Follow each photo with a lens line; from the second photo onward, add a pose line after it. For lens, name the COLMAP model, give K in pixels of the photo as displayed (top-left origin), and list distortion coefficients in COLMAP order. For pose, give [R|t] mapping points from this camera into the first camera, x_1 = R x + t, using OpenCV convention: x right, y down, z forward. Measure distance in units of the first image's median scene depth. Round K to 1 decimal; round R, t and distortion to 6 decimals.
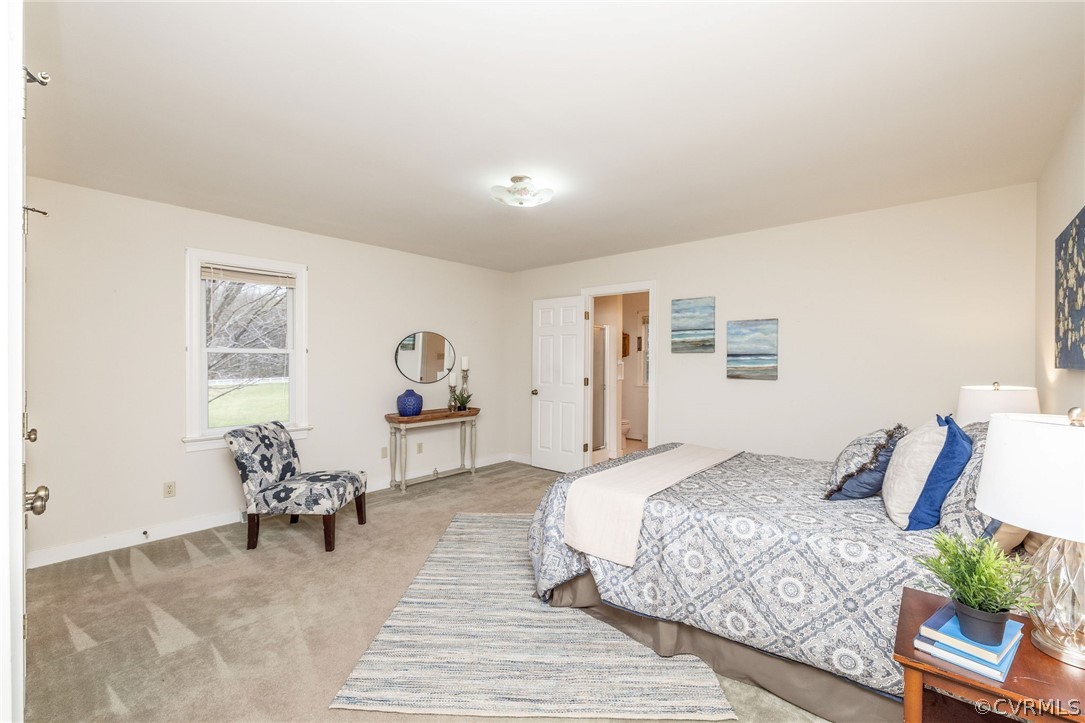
lens RADIAL K [[456.7, 0, 537.9], [0, 456.7, 362.2], [0, 0, 1]] dist [-0.000631, -0.000330]
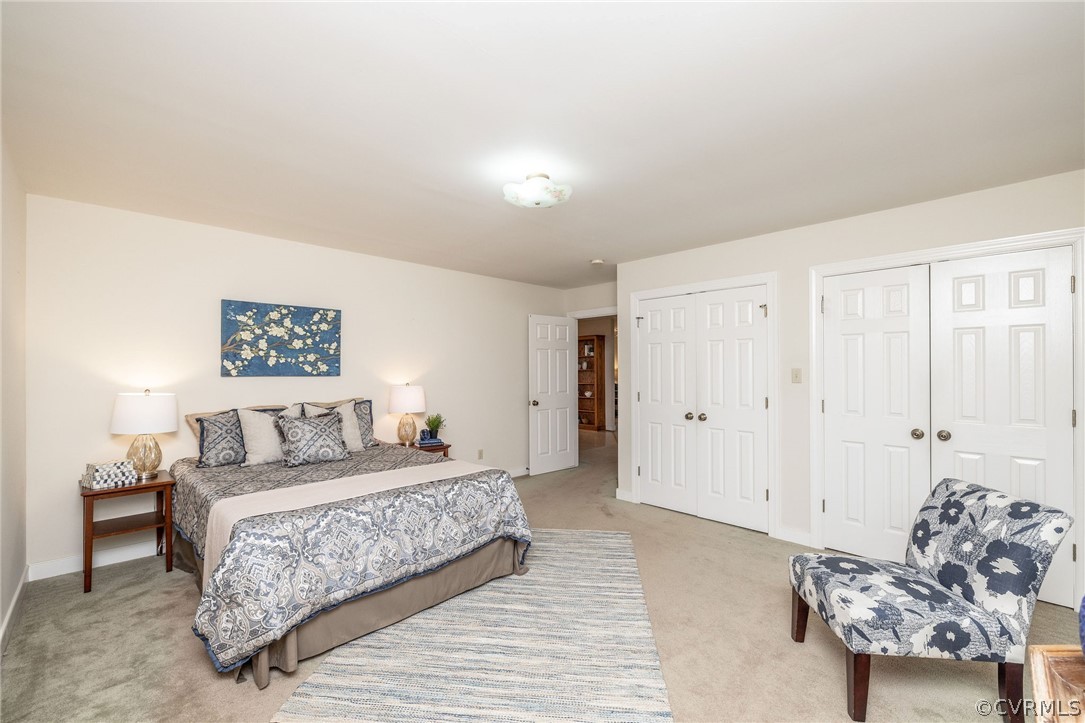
lens RADIAL K [[456.7, 0, 542.4], [0, 456.7, 365.7], [0, 0, 1]] dist [-0.000631, -0.000330]
pose [[-0.998195, -0.004420, 0.059893, -0.072031], [-0.004548, 0.999988, -0.002001, -0.013107], [-0.059883, -0.002270, -0.998203, 1.346183]]
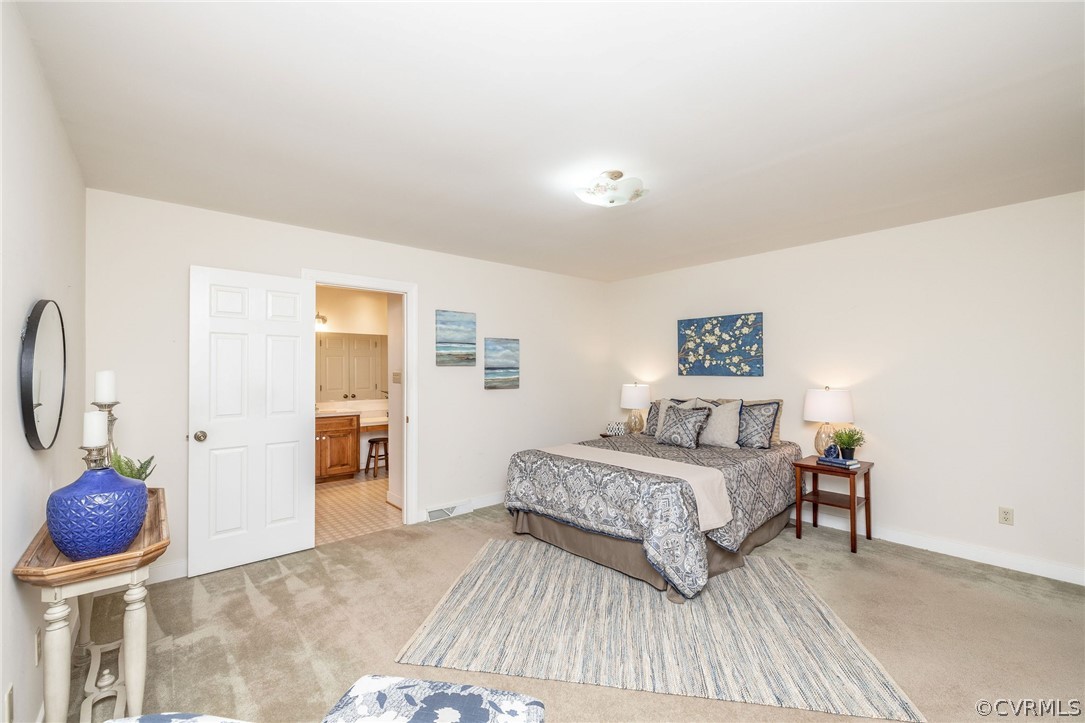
lens RADIAL K [[456.7, 0, 542.3], [0, 456.7, 365.0], [0, 0, 1]] dist [-0.000631, -0.000330]
pose [[0.131642, 0.005683, 0.991281, -0.662282], [0.010704, 0.999917, -0.007154, -0.014167], [-0.991239, 0.011553, 0.131571, 0.718182]]
